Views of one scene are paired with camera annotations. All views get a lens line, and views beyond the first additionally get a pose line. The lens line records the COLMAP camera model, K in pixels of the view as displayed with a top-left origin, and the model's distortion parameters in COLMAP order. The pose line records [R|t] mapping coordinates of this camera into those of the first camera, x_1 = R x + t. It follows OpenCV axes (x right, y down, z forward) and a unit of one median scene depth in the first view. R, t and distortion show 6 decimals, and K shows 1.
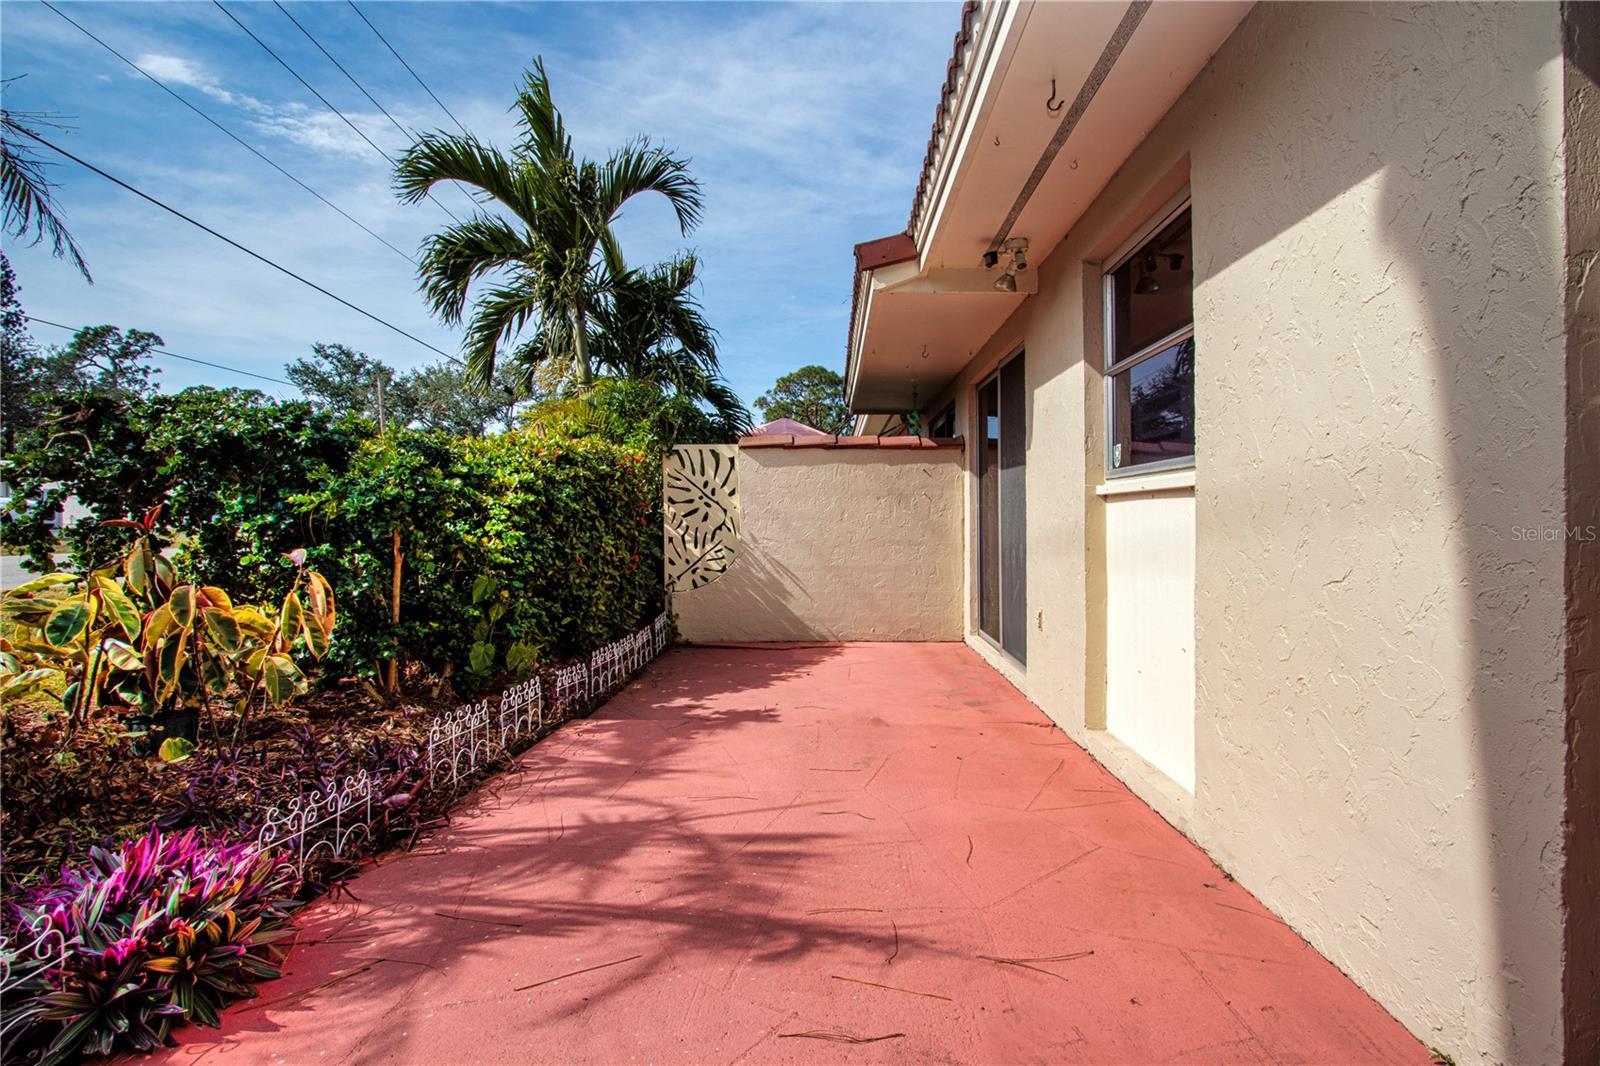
lens RADIAL K [[763.5, 0, 784.6], [0, 763.5, 529.4], [0, 0, 1]] dist [-0.016055, 0.001326]
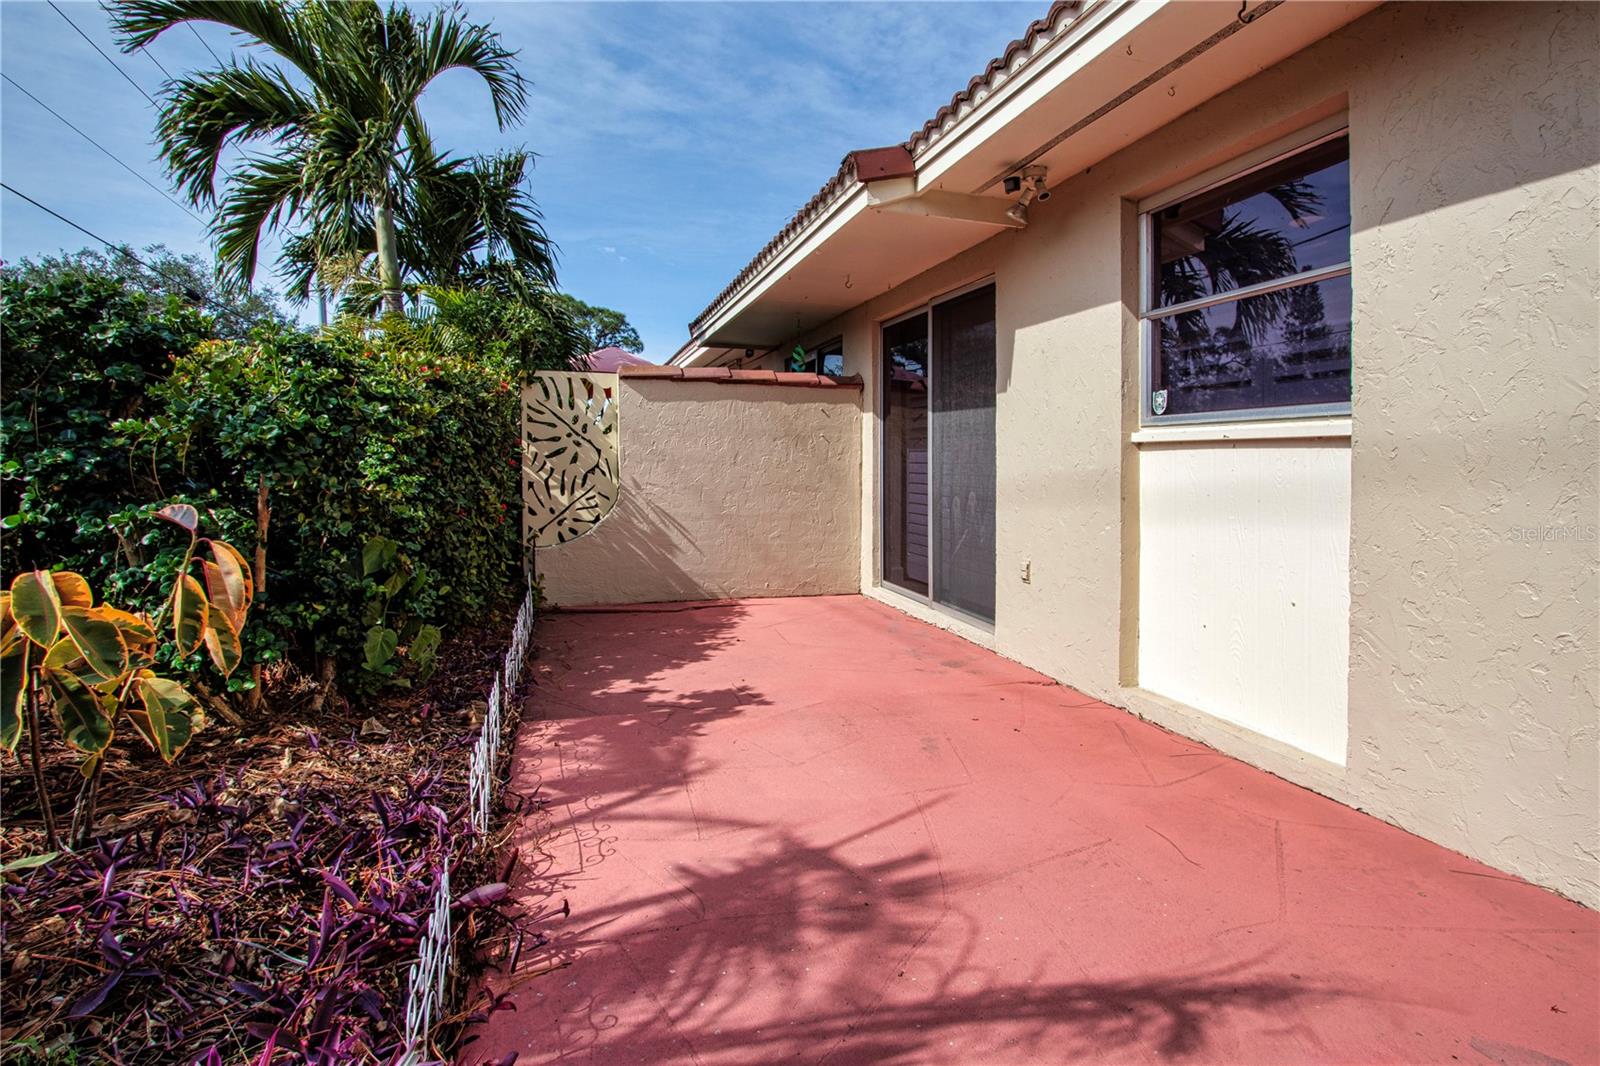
lens RADIAL K [[799.6, 0, 795.4], [0, 799.6, 471.6], [0, 0, 1]] dist [-0.018551, 0.000316]
pose [[0.949255, 0.006966, 0.314431, -0.153961], [-0.007049, 0.999975, -0.000870, -0.002257], [-0.314429, -0.001390, 0.949280, 0.088557]]
